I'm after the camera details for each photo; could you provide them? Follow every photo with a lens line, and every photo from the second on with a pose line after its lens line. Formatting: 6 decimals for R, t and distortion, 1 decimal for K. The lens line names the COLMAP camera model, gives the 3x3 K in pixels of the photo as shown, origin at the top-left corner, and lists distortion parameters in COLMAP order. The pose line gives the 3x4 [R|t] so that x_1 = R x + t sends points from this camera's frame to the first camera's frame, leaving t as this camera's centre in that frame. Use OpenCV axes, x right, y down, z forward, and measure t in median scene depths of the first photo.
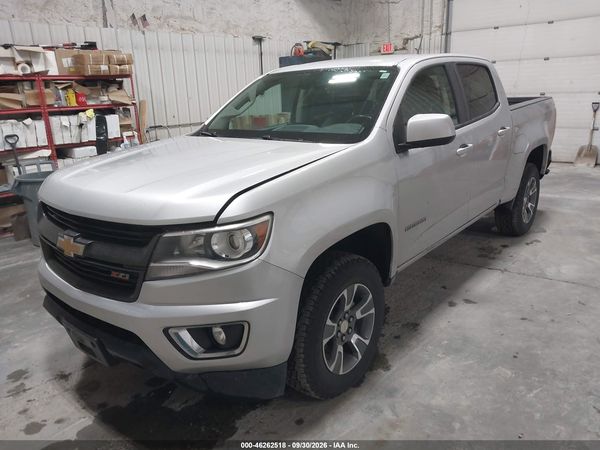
lens RADIAL K [[528.0, 0, 300.0], [0, 528.0, 225.0], [0, 0, 1]] dist [-0.005435, -0.008197]
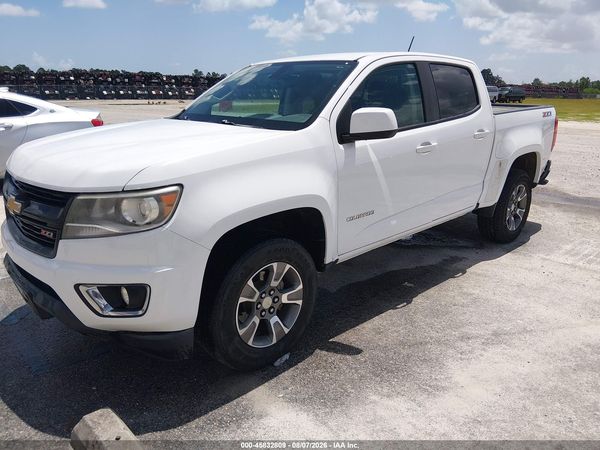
lens RADIAL K [[528.0, 0, 300.0], [0, 528.0, 225.0], [0, 0, 1]] dist [-0.005435, -0.008197]
pose [[0.992780, 0.081110, -0.088364, 0.268346], [-0.081238, 0.996692, 0.002146, 0.032926], [0.088246, 0.005048, 0.996086, -0.037103]]
